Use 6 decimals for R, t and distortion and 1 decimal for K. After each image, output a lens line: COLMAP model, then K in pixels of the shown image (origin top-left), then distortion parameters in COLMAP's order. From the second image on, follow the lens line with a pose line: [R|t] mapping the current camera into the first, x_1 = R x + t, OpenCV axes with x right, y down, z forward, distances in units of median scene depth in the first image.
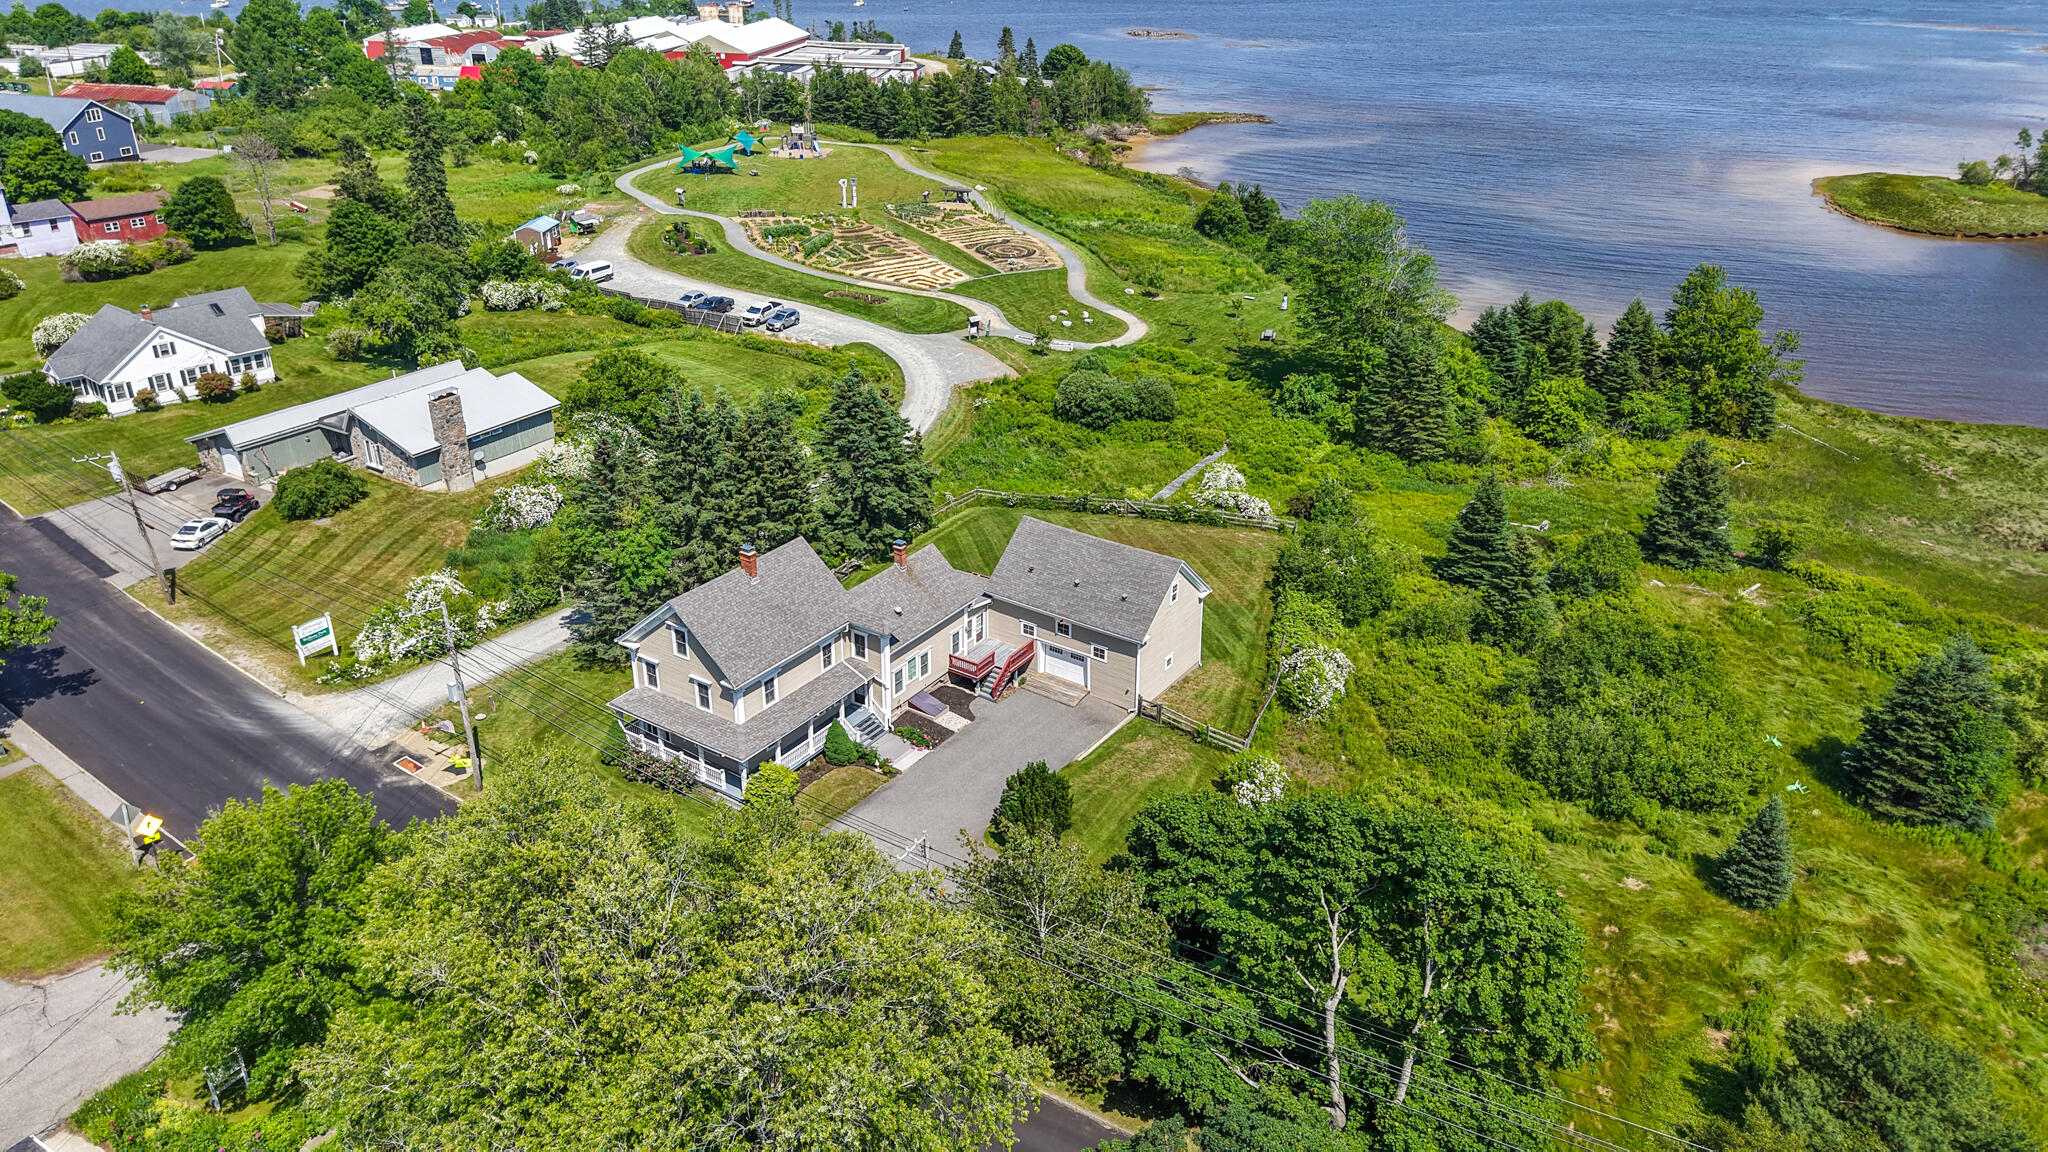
lens RADIAL K [[1367.0, 0, 1029.9], [0, 1367.0, 579.3], [0, 0, 1]] dist [0.050631, -0.057434]
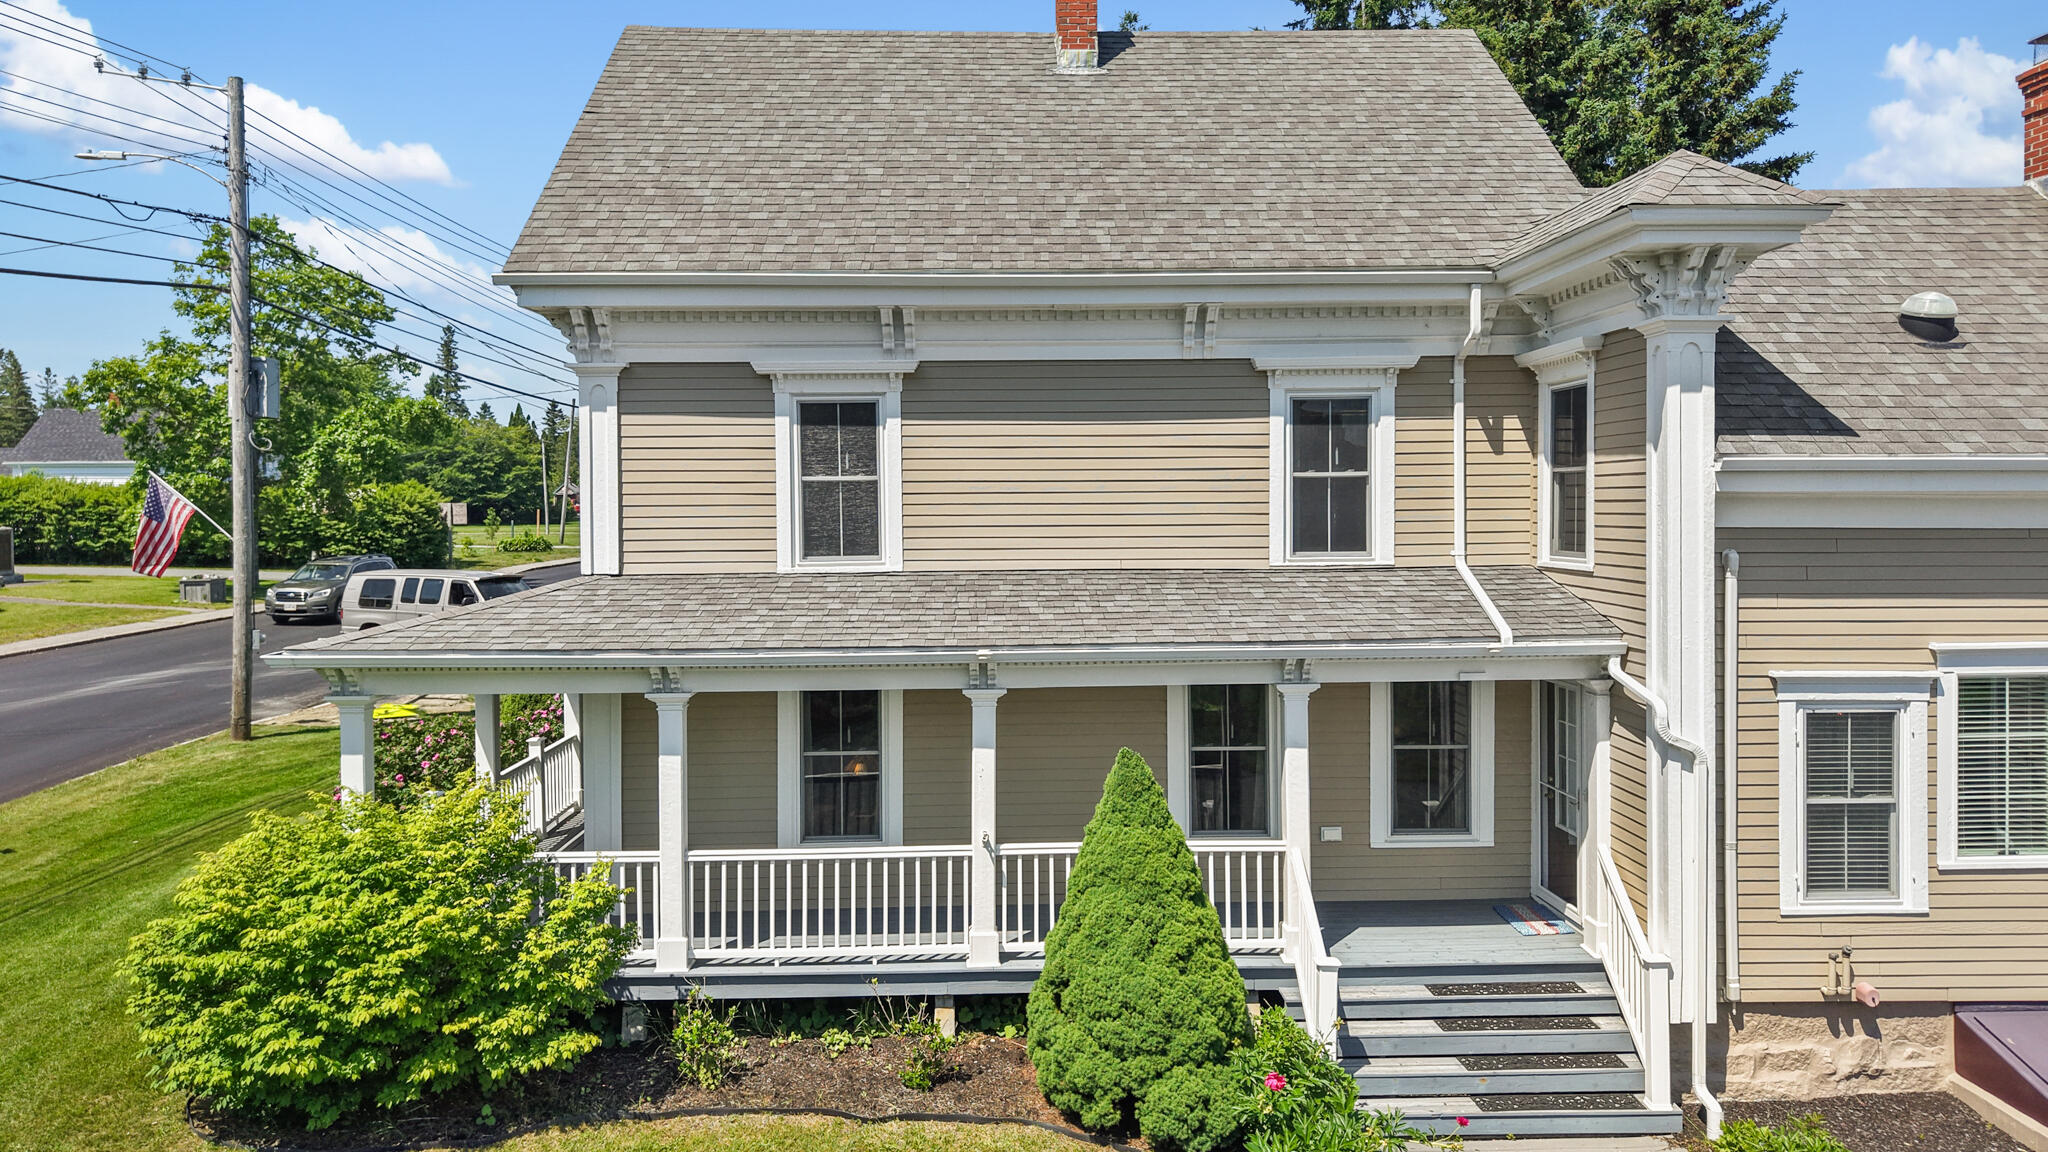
lens RADIAL K [[1367.0, 0, 1040.8], [0, 1367.0, 546.6], [0, 0, 1]] dist [0.050631, -0.057434]
pose [[0.570524, -0.001159, -0.821280, -0.021976], [-0.344962, 0.907171, -0.240917, 0.083496], [0.745321, 0.420760, 0.517164, 0.636327]]
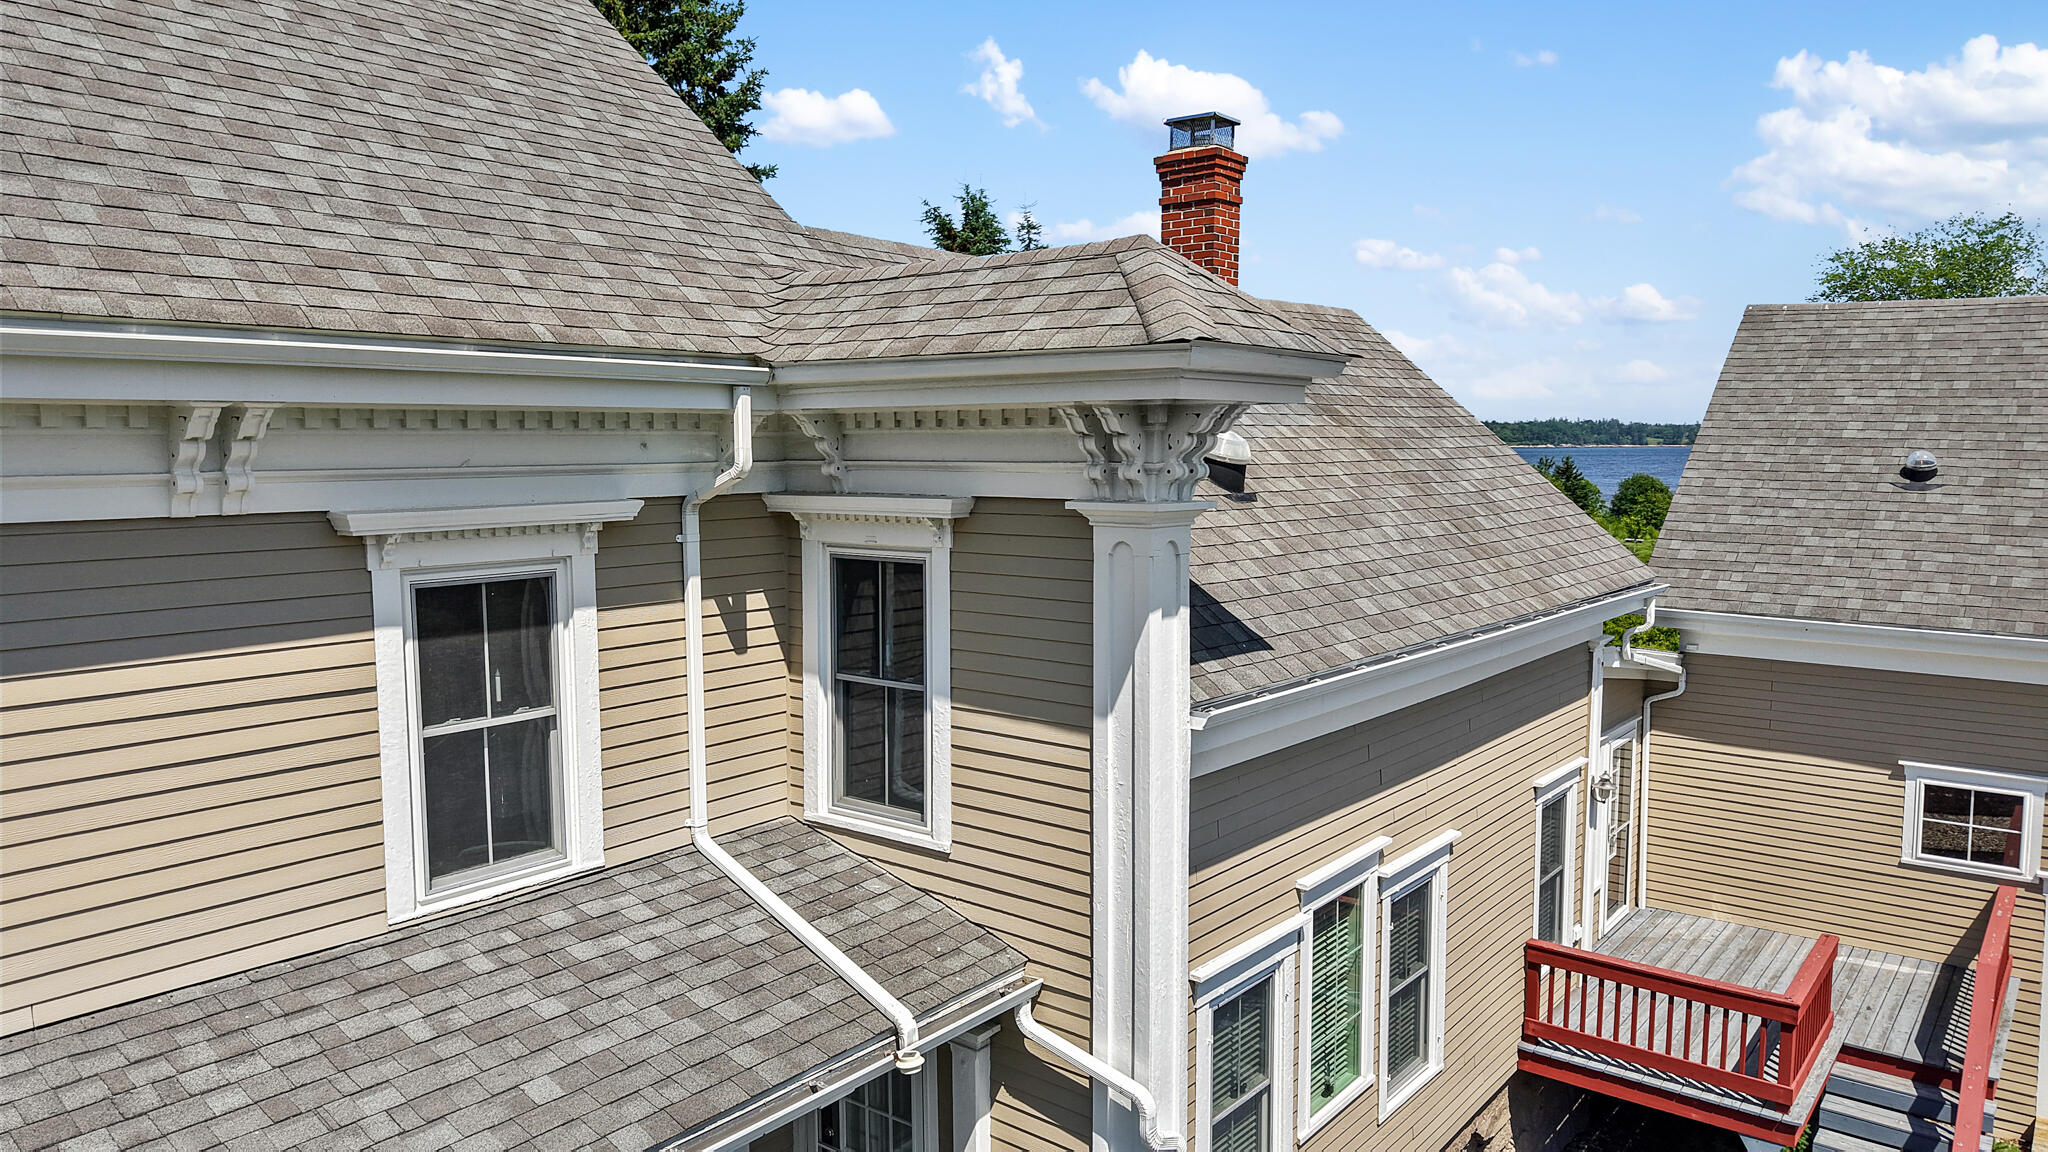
lens RADIAL K [[1367.0, 0, 1023.9], [0, 1367.0, 574.2], [0, 0, 1]] dist [0.050631, -0.057434]
pose [[0.994597, -0.014089, -0.102854, -0.075092], [-0.023246, 0.935367, -0.352914, 0.055443], [0.101178, 0.353398, 0.929986, 0.655603]]
